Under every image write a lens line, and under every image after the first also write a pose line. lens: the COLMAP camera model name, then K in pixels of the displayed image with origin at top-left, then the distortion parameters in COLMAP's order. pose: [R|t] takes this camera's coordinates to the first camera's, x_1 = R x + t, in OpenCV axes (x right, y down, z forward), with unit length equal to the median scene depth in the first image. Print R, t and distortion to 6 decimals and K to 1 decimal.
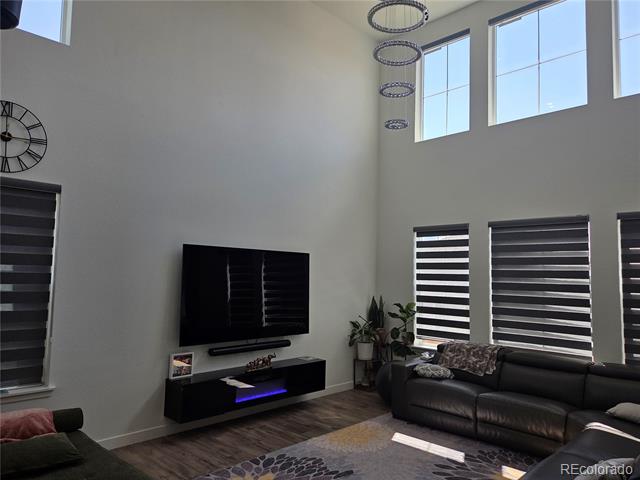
lens RADIAL K [[462.6, 0, 318.2], [0, 462.6, 237.3], [0, 0, 1]] dist [0.097009, -0.077931]
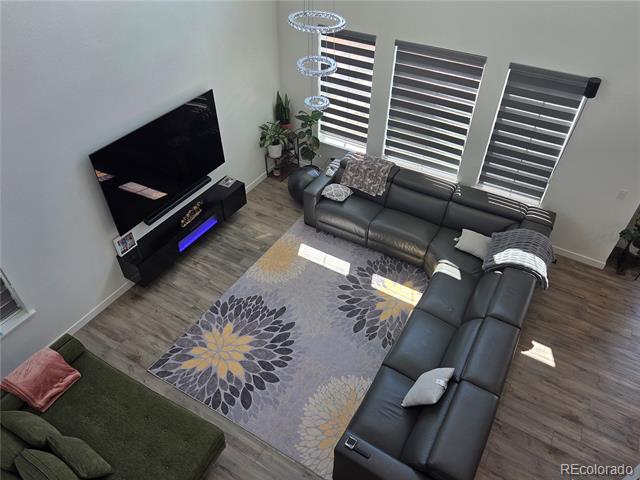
lens RADIAL K [[462.6, 0, 318.2], [0, 462.6, 237.3], [0, 0, 1]] dist [0.097009, -0.077931]
pose [[0.971370, -0.167000, 0.168970, -0.025272], [-0.004632, 0.697793, 0.716285, -0.509605], [-0.237525, -0.696560, 0.677042, 0.116688]]
